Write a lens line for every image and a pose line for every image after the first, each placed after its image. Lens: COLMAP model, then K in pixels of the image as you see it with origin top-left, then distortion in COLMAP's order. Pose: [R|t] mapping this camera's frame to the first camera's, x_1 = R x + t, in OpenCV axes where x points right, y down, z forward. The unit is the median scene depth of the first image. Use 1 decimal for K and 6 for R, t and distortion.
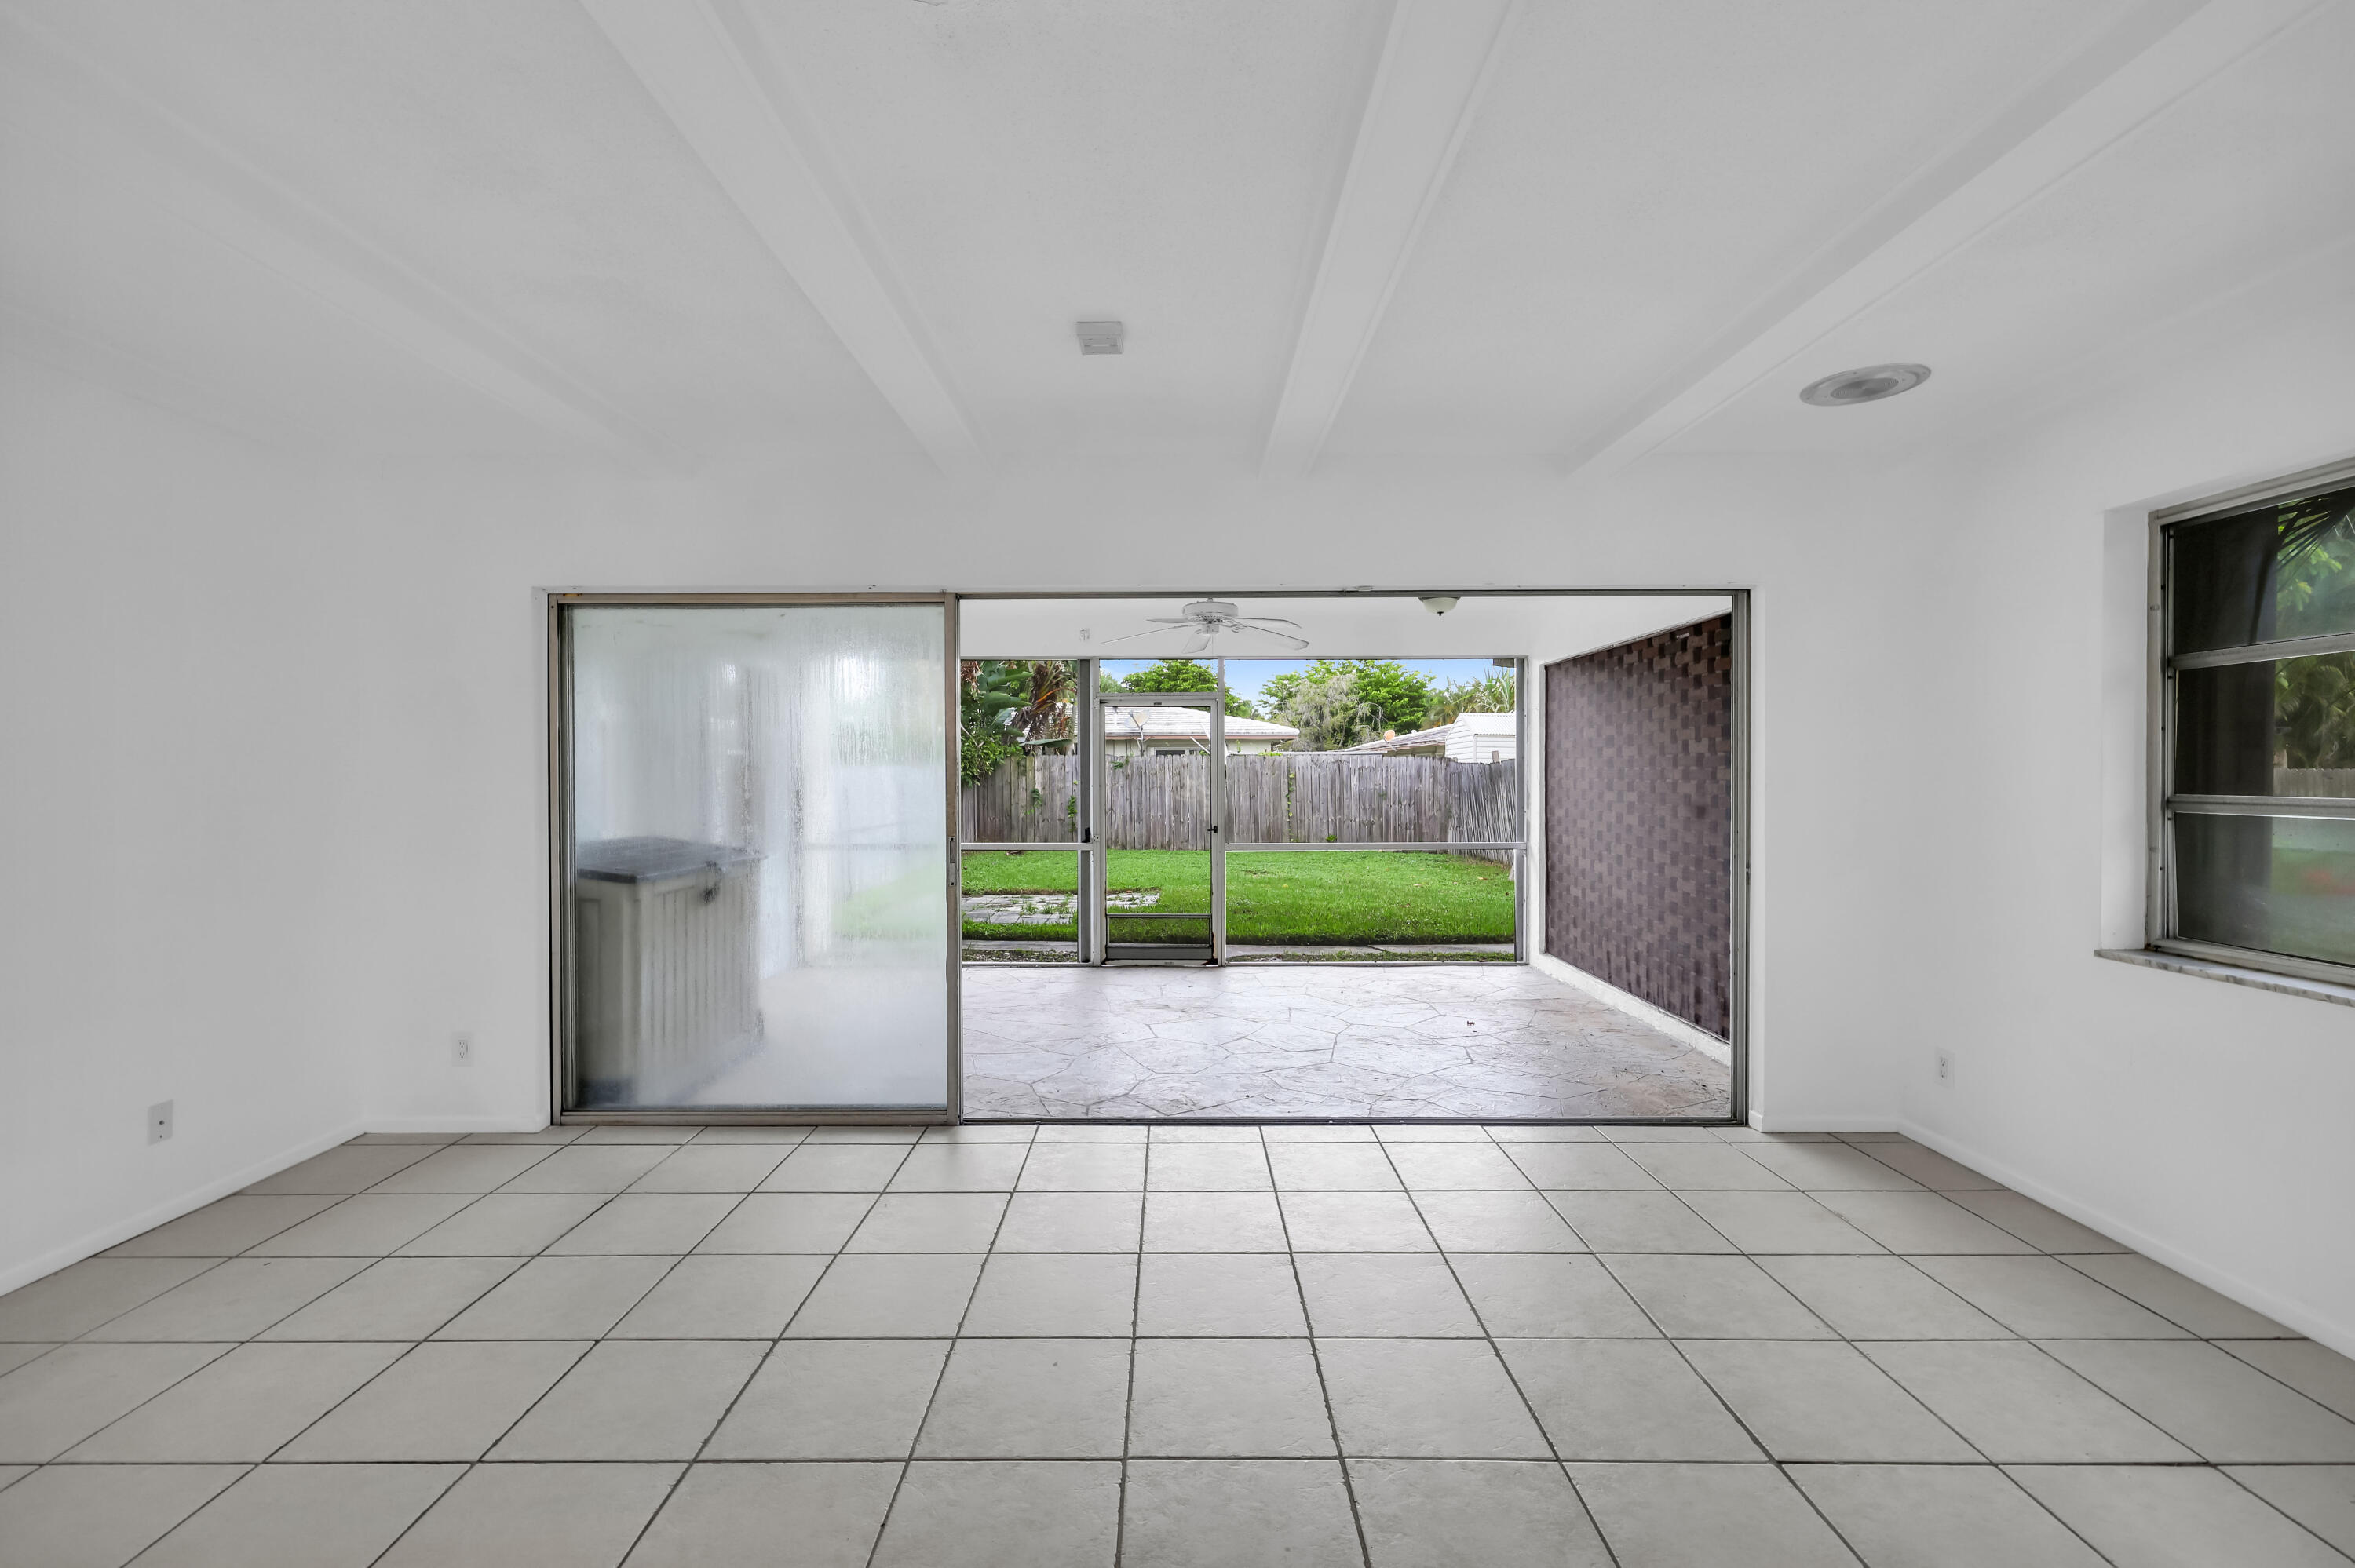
lens RADIAL K [[1030.4, 0, 1177.3], [0, 1030.4, 776.2], [0, 0, 1]] dist [0.004242, 0.000462]
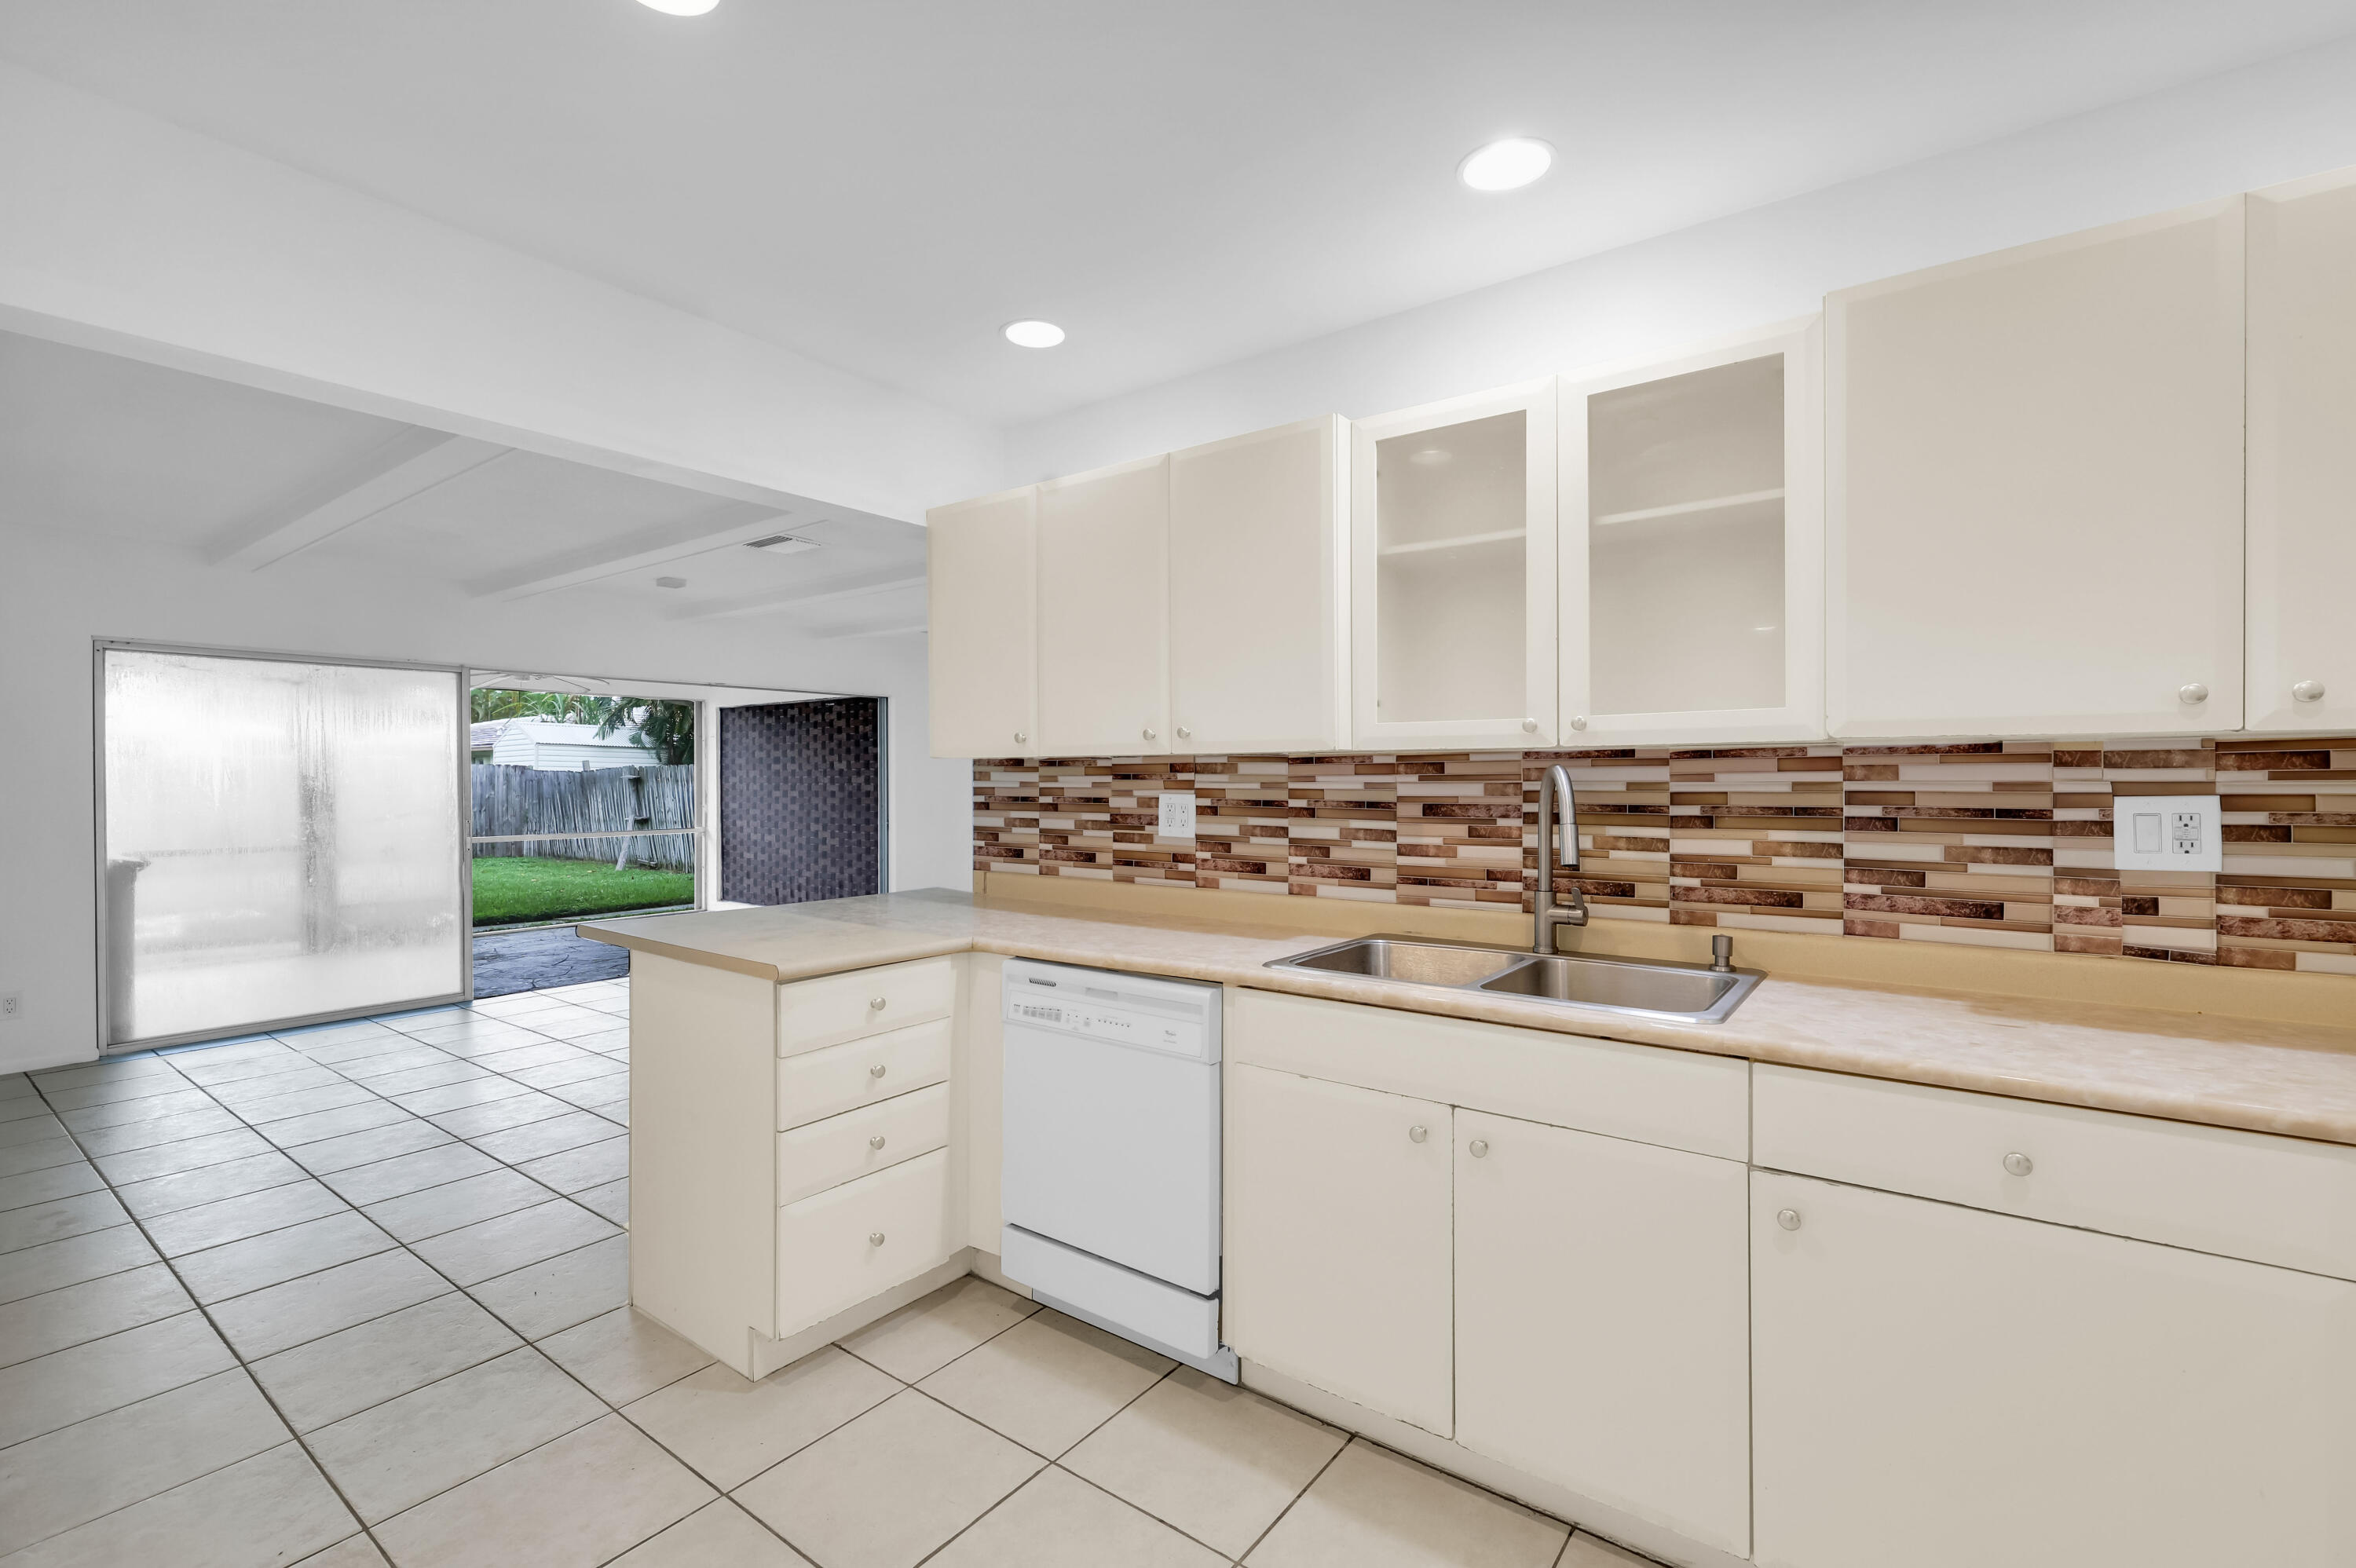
lens RADIAL K [[1030.9, 0, 1195.8], [0, 1030.9, 784.8], [0, 0, 1]] dist [0.004242, 0.000462]
pose [[0.595959, -0.005378, 0.802997, -0.279867], [0.004204, 0.999985, 0.003577, 0.001087], [-0.803004, 0.001244, 0.595973, -0.287221]]
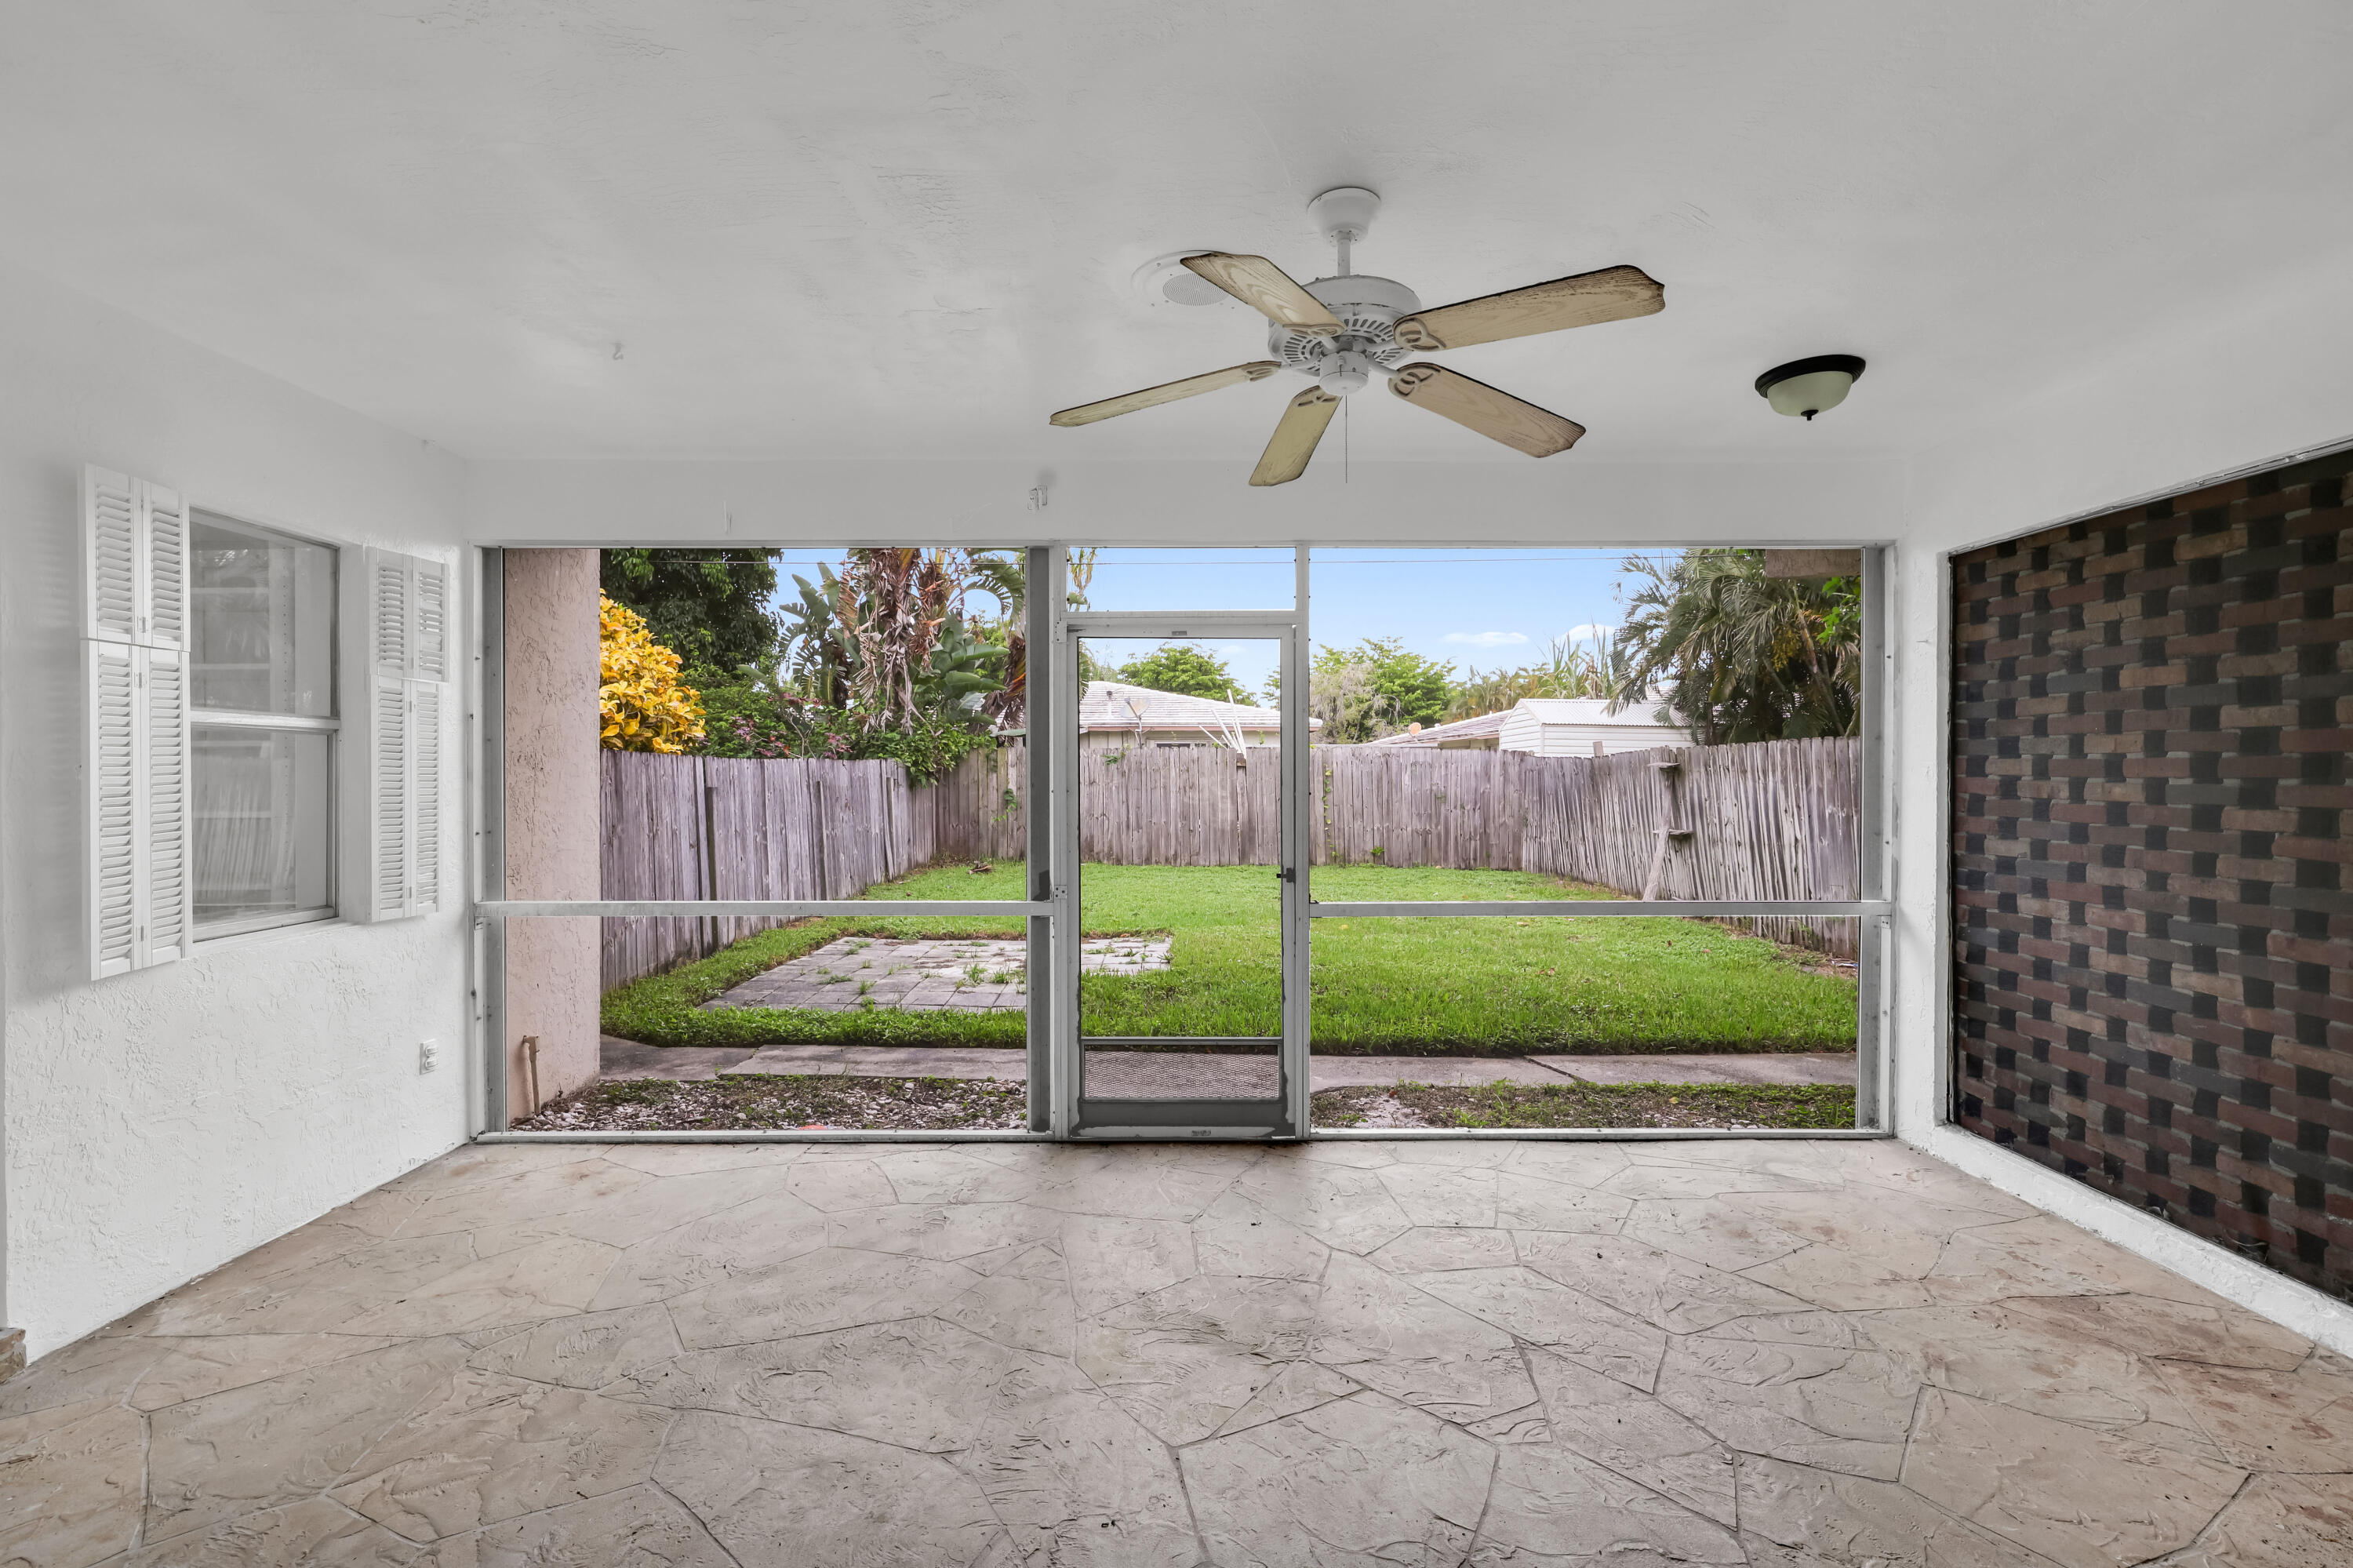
lens RADIAL K [[1029.7, 0, 1194.2], [0, 1029.7, 774.6], [0, 0, 1]] dist [0.004242, 0.000462]
pose [[0.999797, 0.001846, 0.020081, -0.015250], [-0.001858, 0.999998, 0.000578, 0.000602], [-0.020080, -0.000615, 0.999798, 0.323440]]
